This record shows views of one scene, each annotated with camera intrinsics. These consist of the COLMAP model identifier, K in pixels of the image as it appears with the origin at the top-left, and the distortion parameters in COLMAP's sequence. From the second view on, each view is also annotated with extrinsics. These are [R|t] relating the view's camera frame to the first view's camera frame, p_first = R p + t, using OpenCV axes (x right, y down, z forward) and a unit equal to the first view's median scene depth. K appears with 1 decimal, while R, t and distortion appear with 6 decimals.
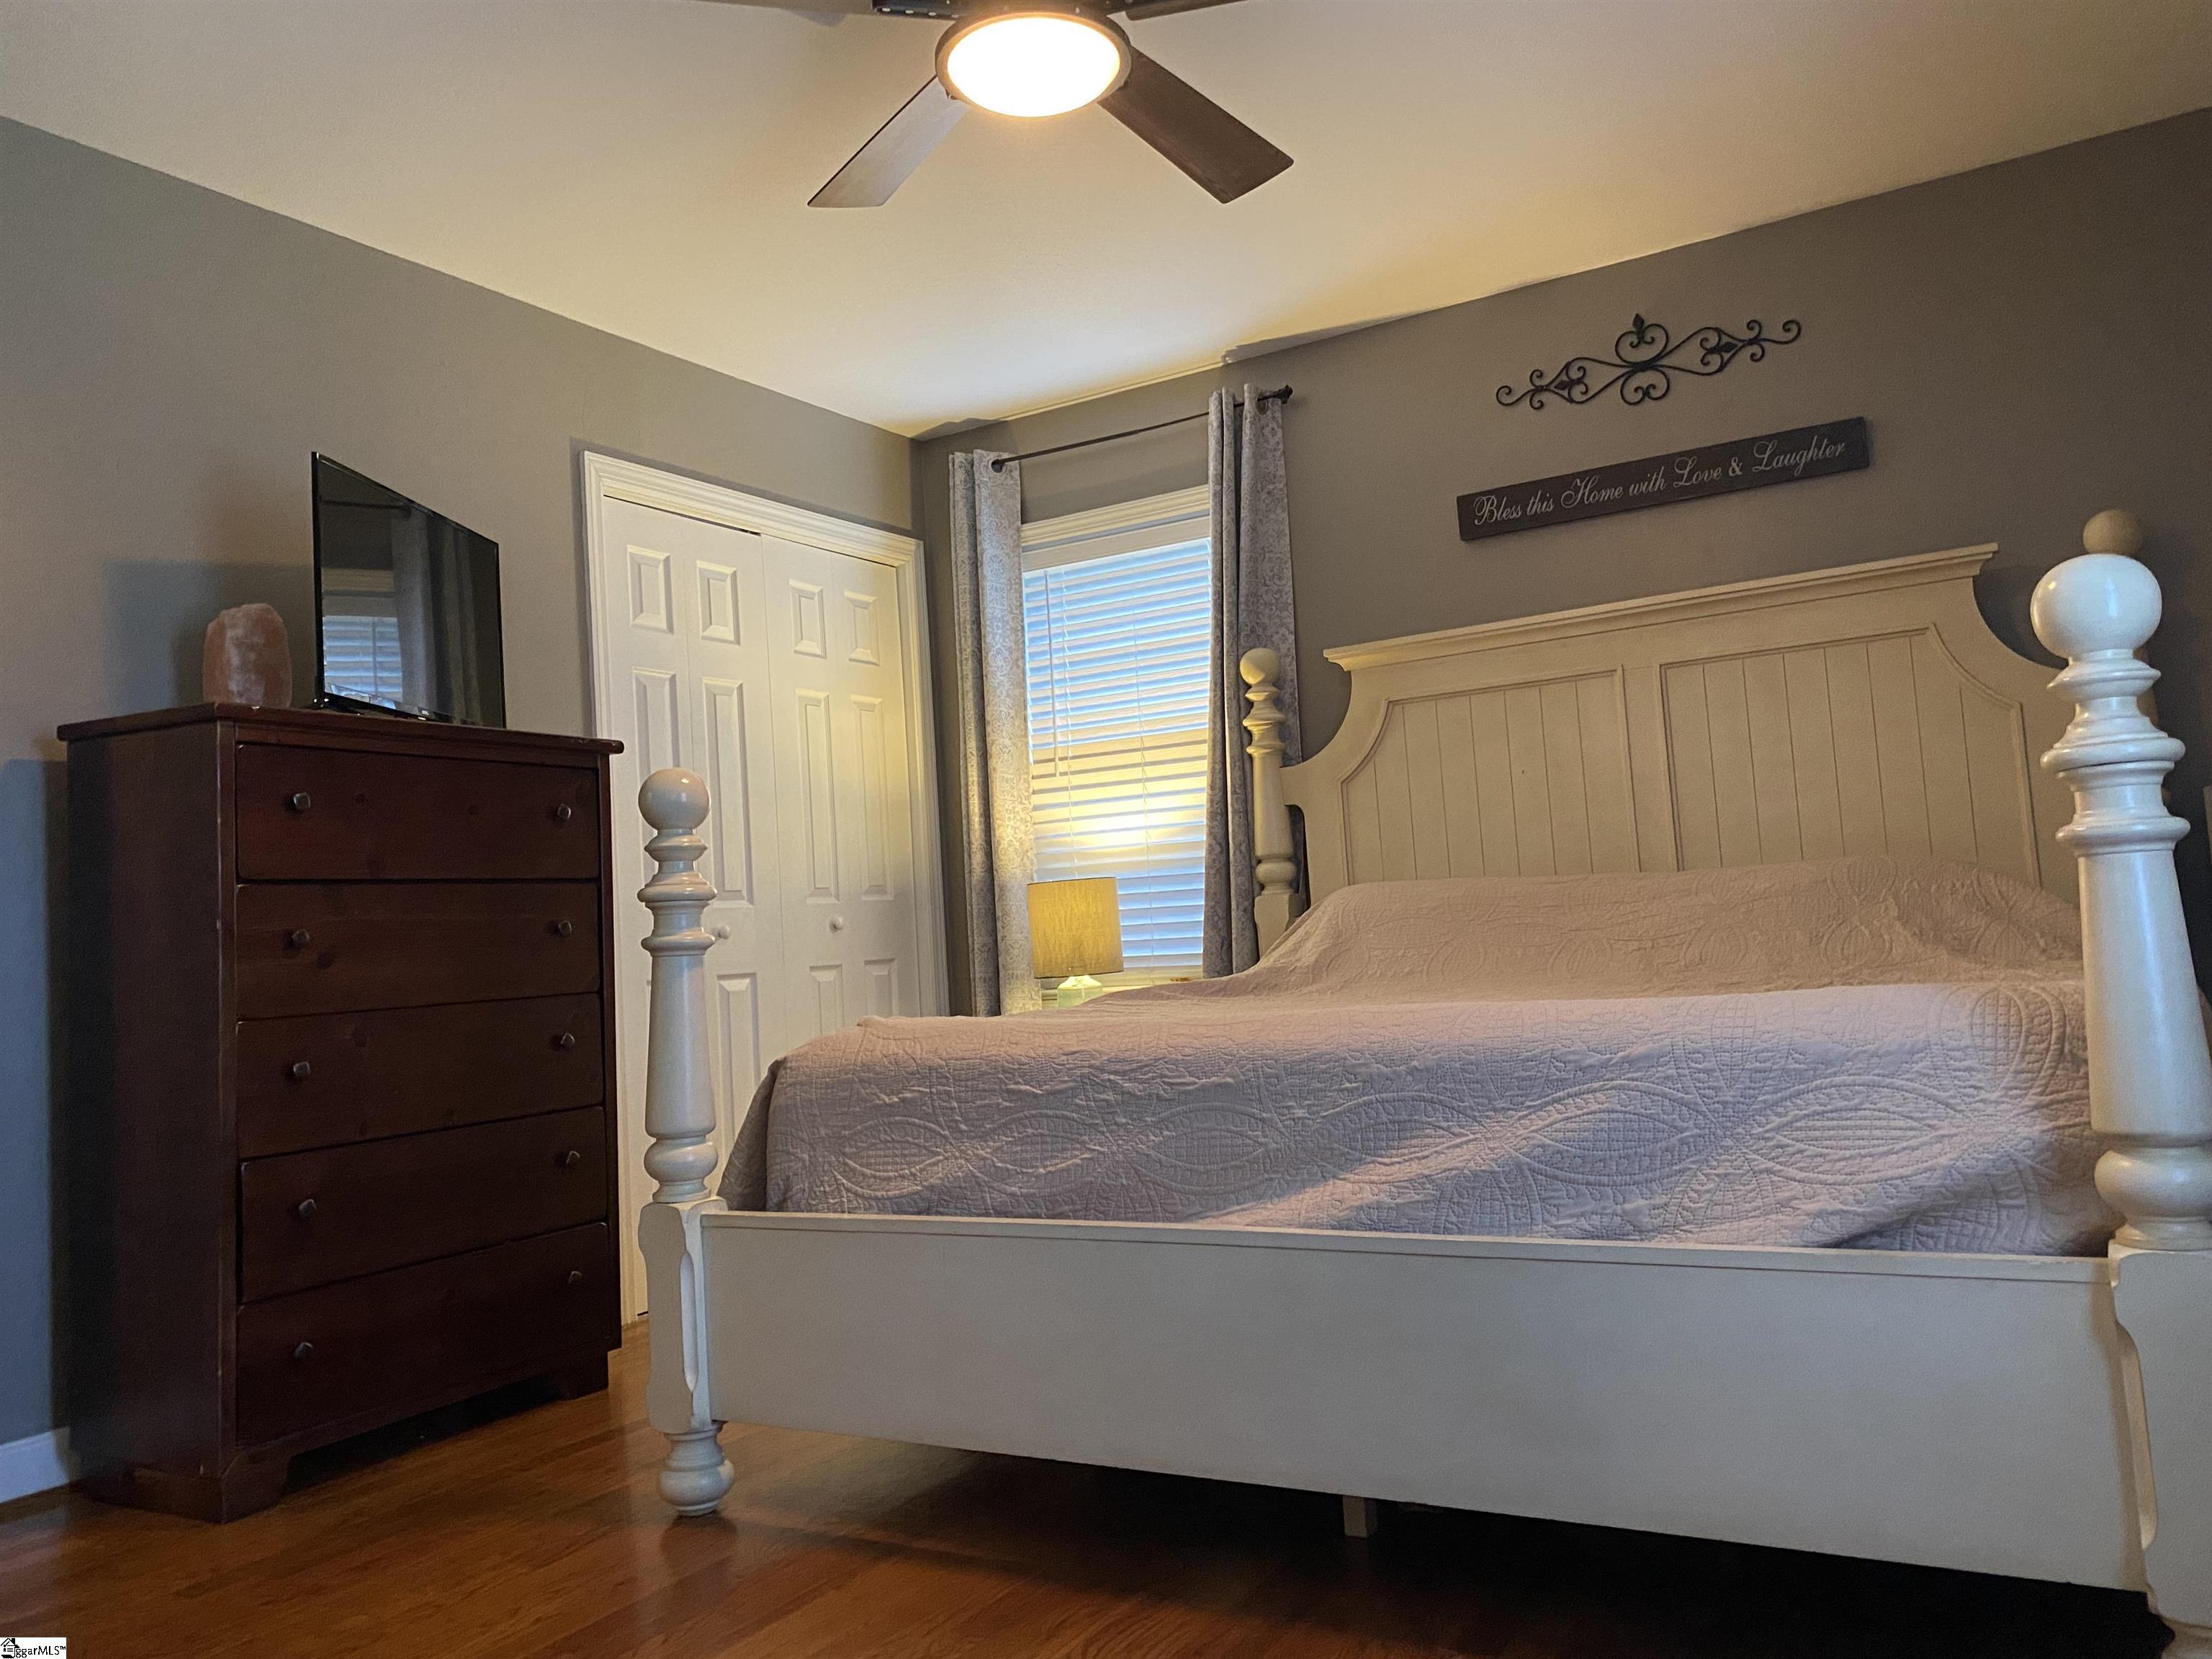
lens RADIAL K [[1687.1, 0, 1107.1], [0, 1687.1, 793.6], [0, 0, 1]] dist [0.011121, -0.013471]
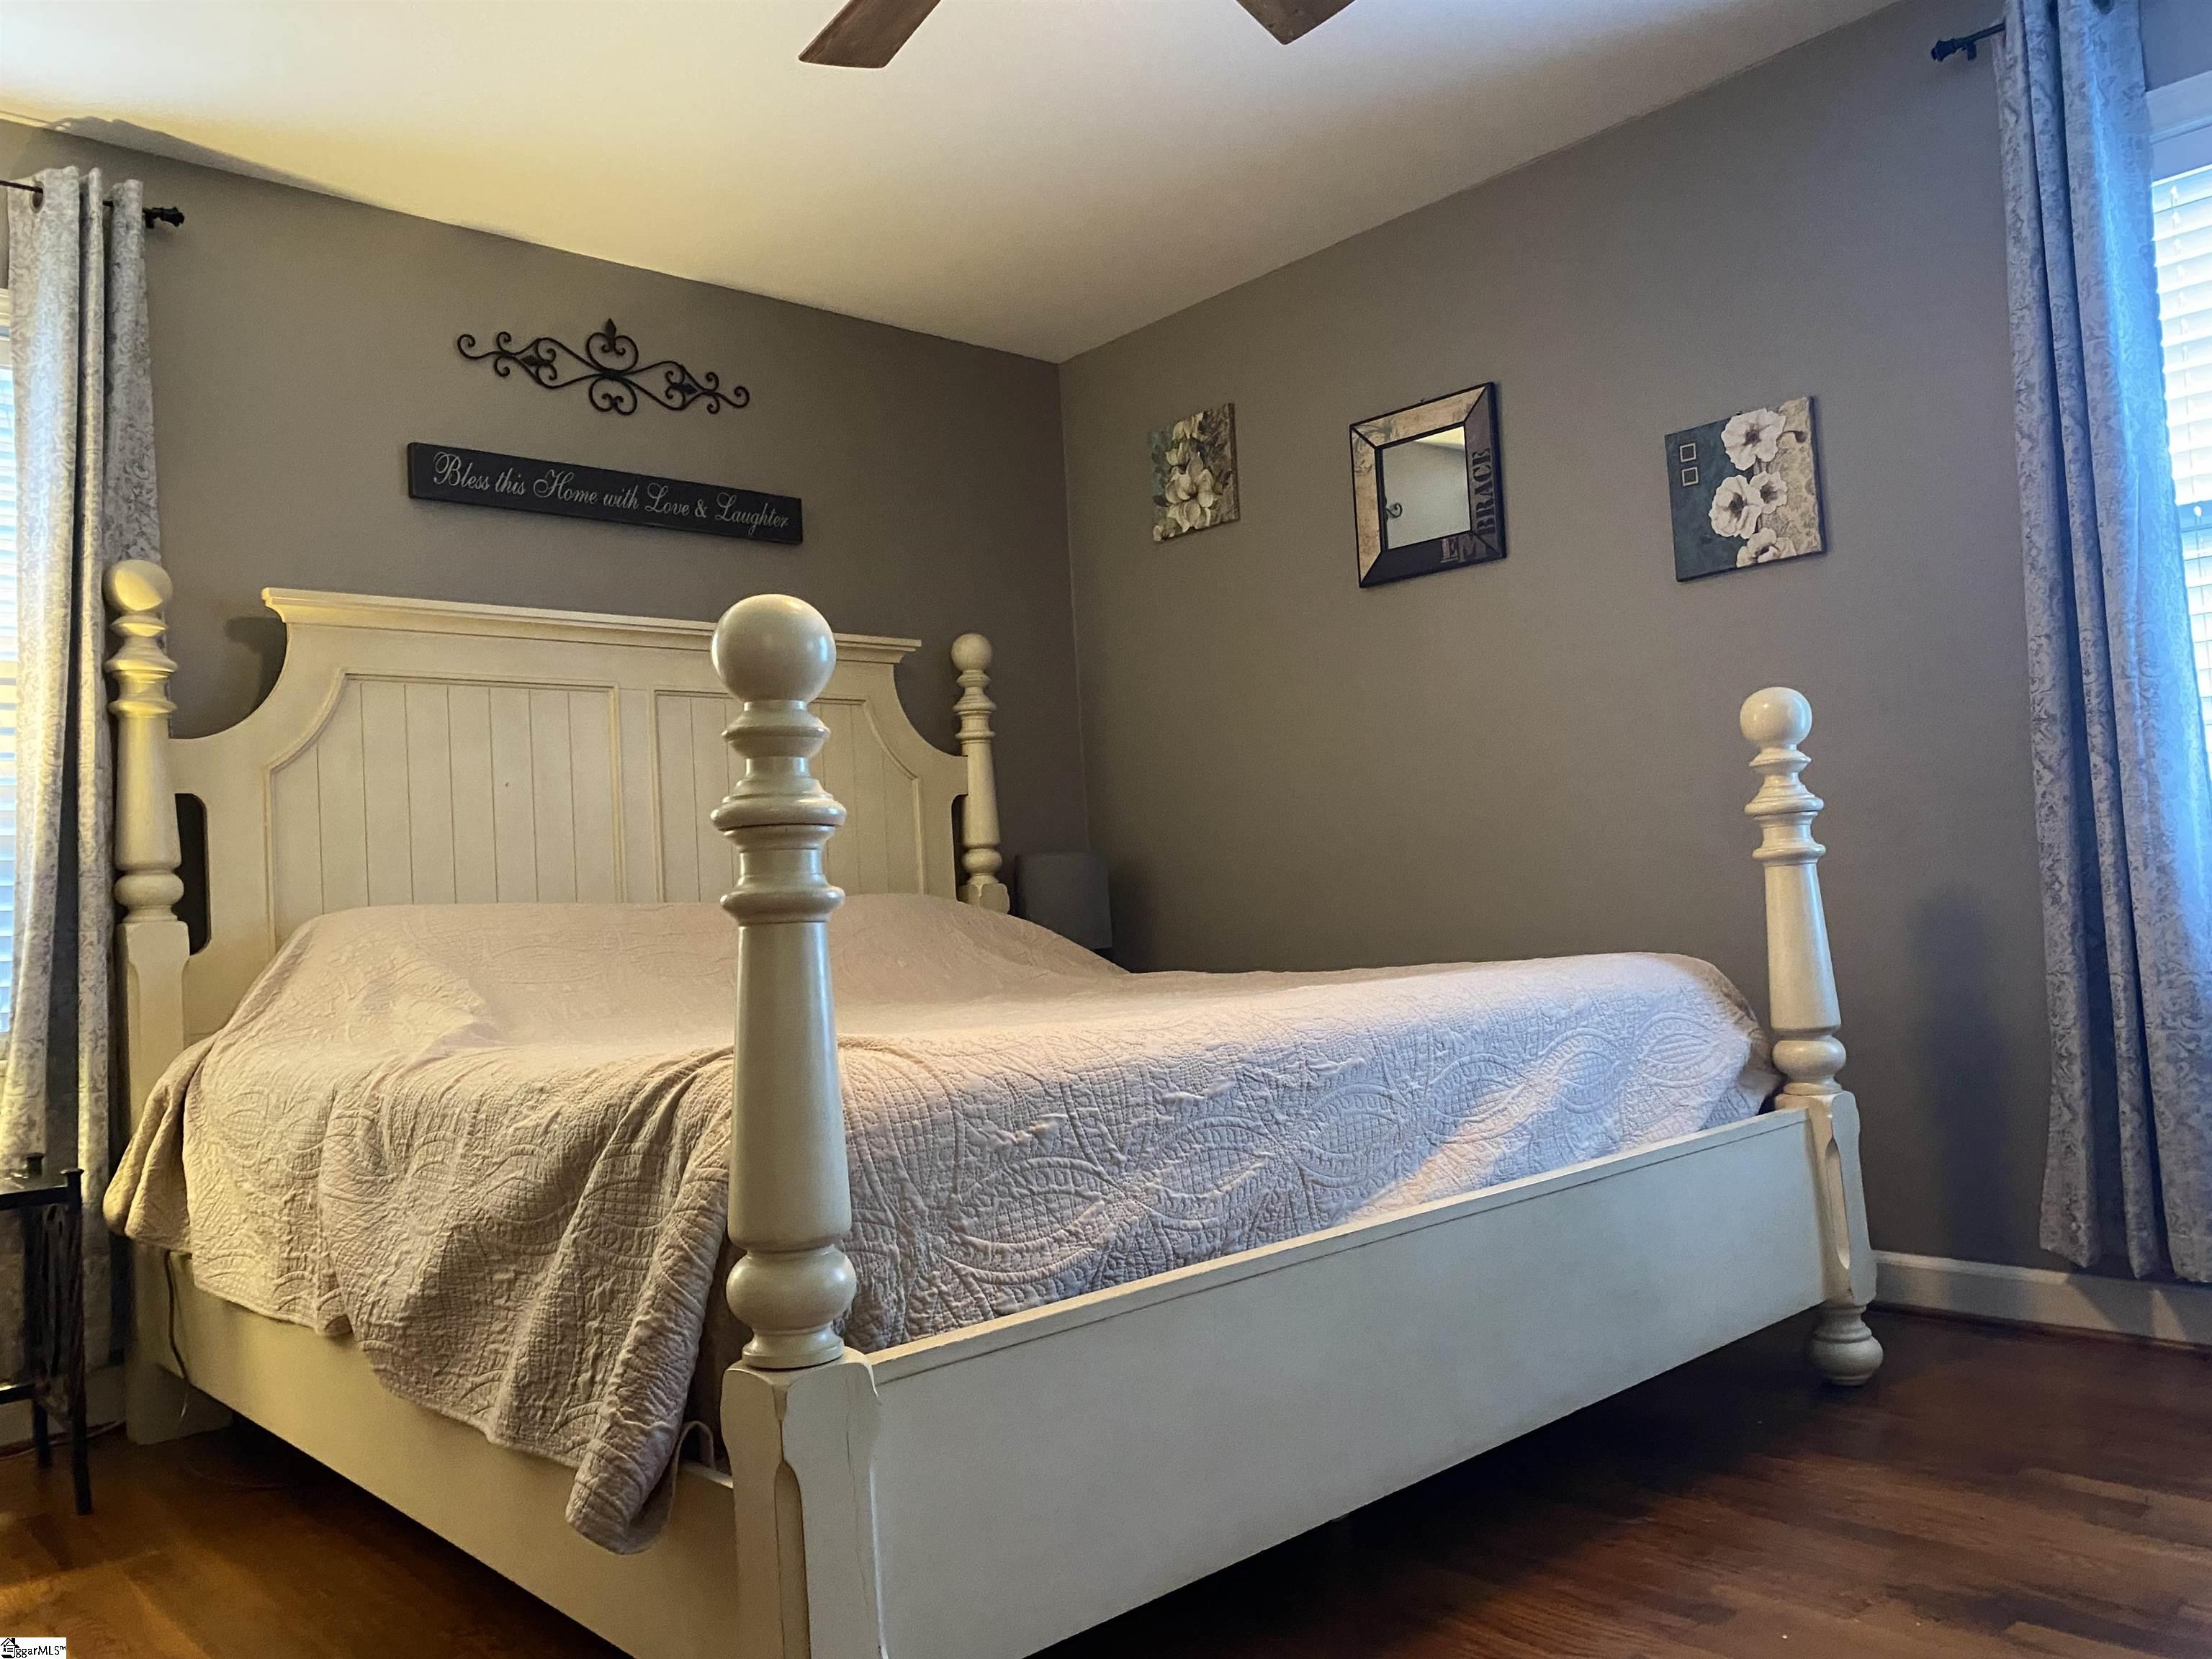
lens RADIAL K [[1702.0, 0, 1112.5], [0, 1702.0, 771.6], [0, 0, 1]] dist [-0.020253, 0.088690]
pose [[0.279261, 0.126489, 0.951848, -0.484570], [-0.043592, 0.991934, -0.119027, 0.068824], [-0.959225, -0.008253, 0.282523, 0.462482]]
